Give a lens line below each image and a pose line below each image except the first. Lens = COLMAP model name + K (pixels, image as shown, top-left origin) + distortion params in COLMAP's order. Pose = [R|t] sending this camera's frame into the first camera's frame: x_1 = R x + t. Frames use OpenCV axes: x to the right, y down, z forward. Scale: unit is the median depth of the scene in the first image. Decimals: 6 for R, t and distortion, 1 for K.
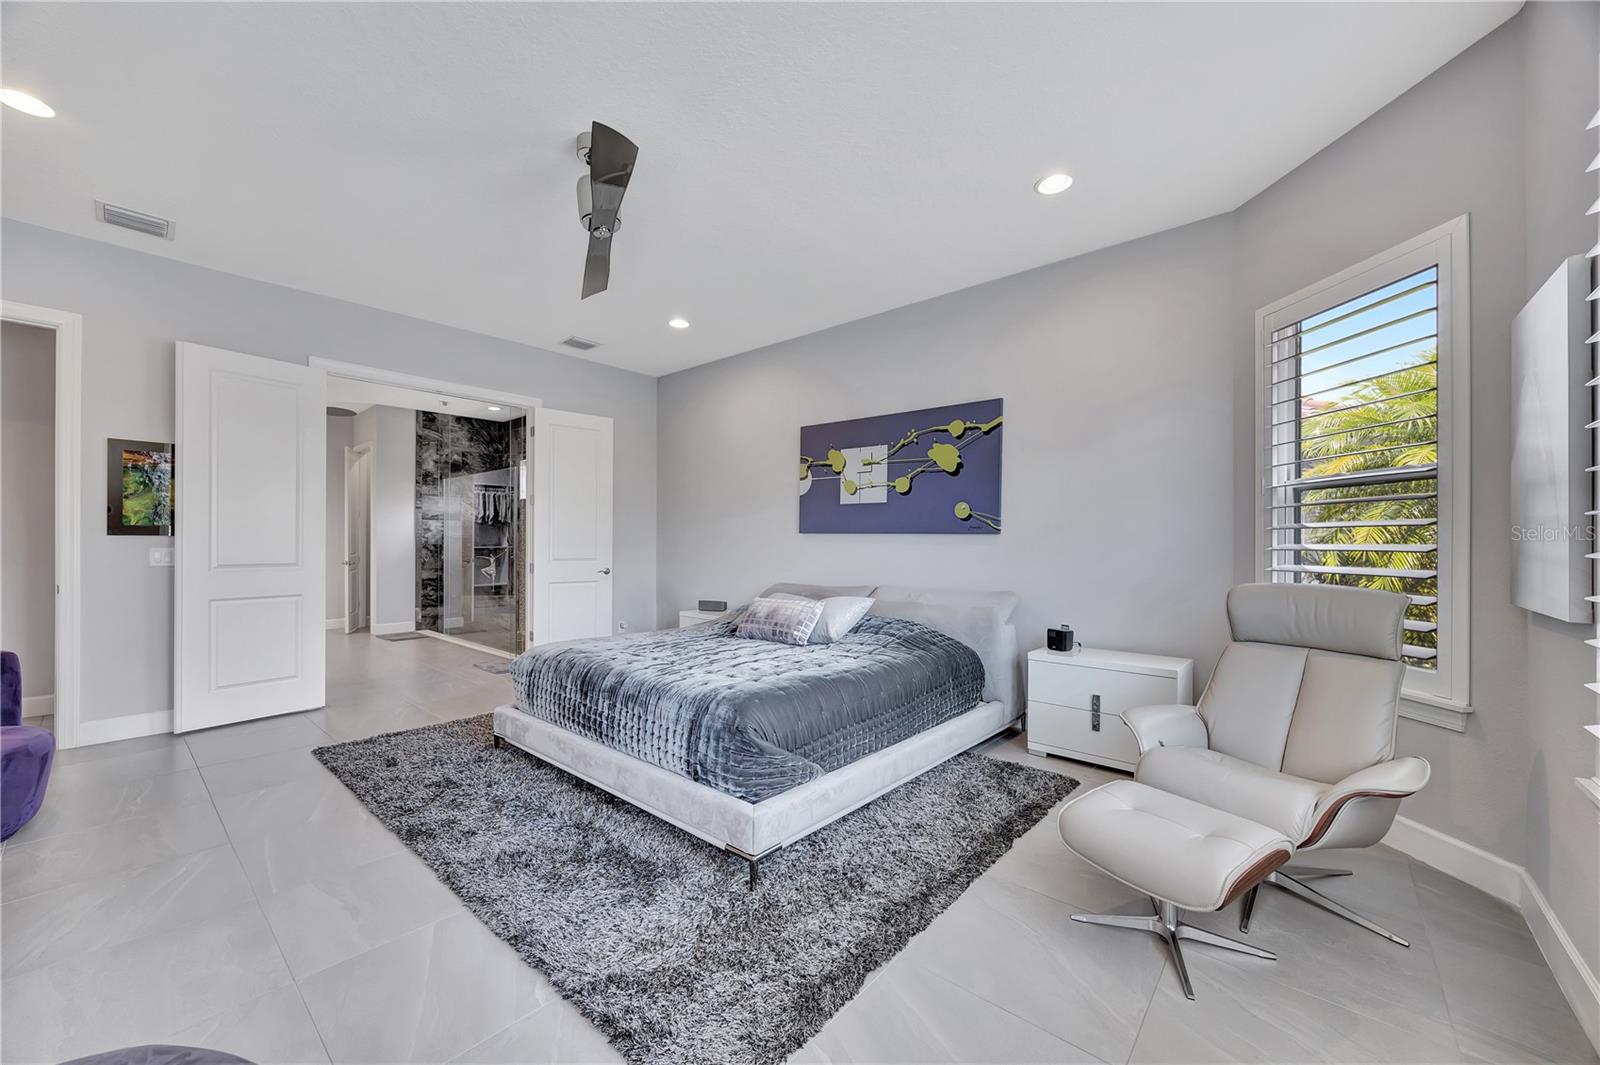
lens RADIAL K [[610.0, 0, 801.0], [0, 610.0, 535.7], [0, 0, 1]] dist [-0.000832, 0.000028]
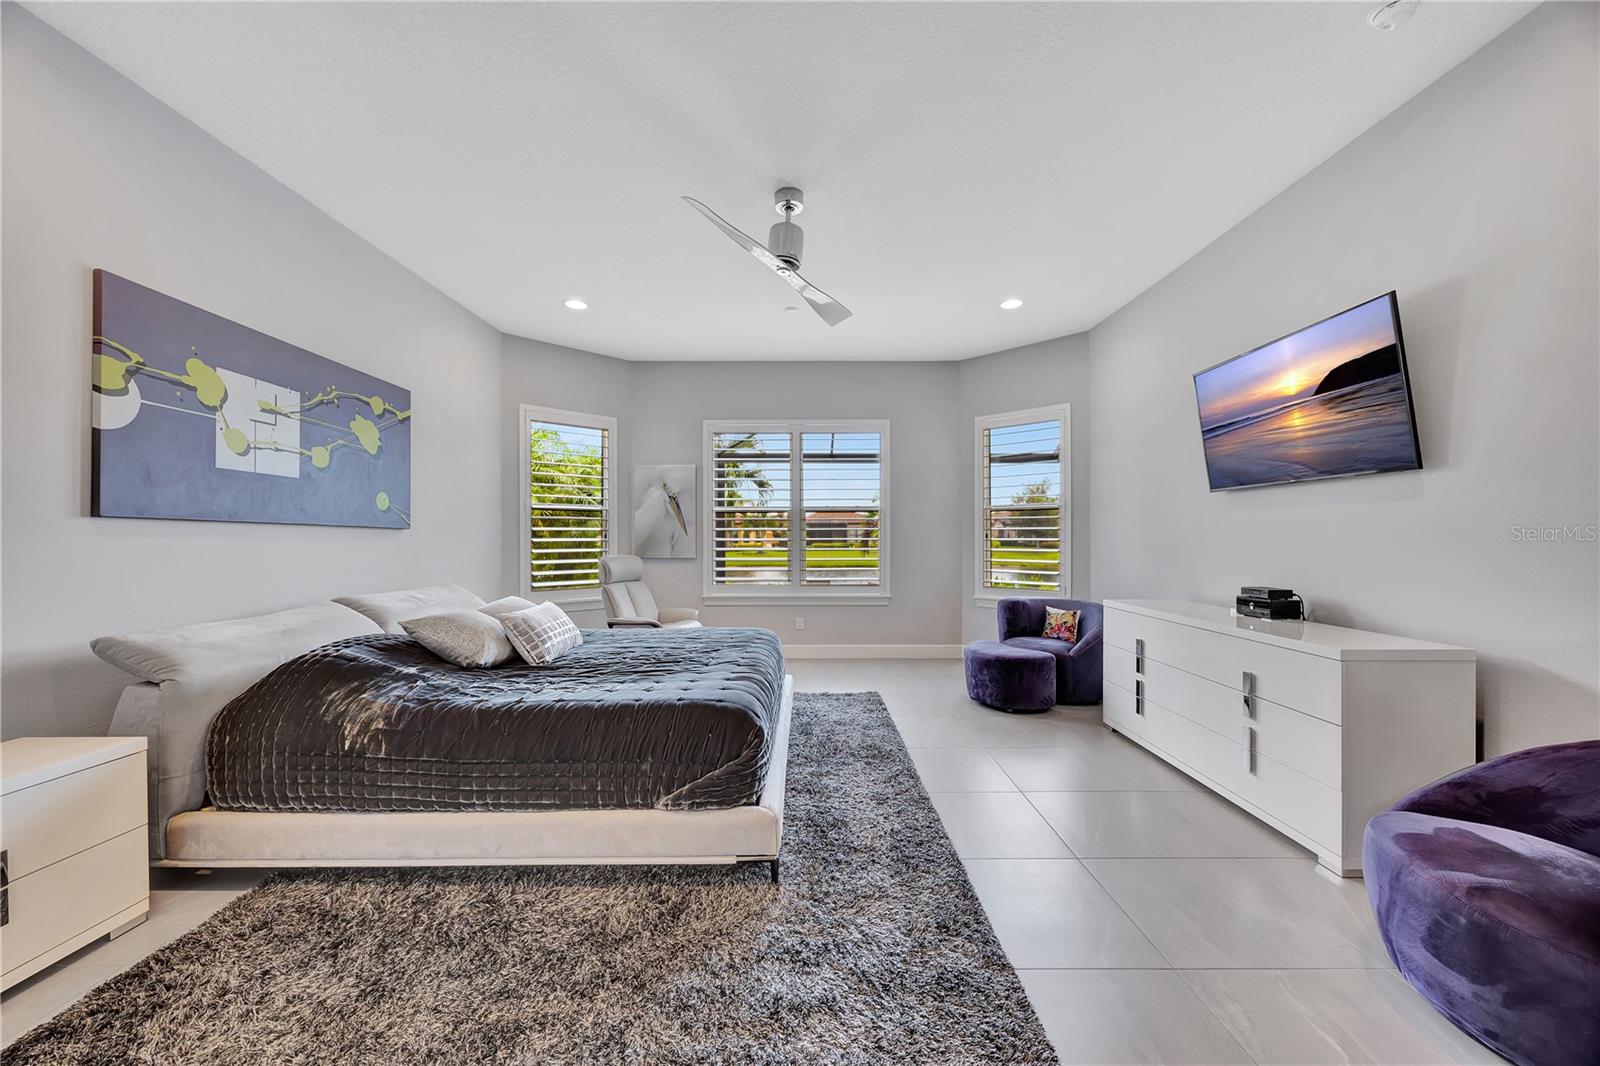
lens RADIAL K [[610.0, 0, 801.0], [0, 610.0, 536.2], [0, 0, 1]] dist [-0.000832, 0.000028]
pose [[-0.650303, 0.003802, 0.759665, -0.731251], [-0.003656, 0.999960, -0.008135, 0.012580], [-0.759666, -0.008068, -0.650264, 1.022643]]
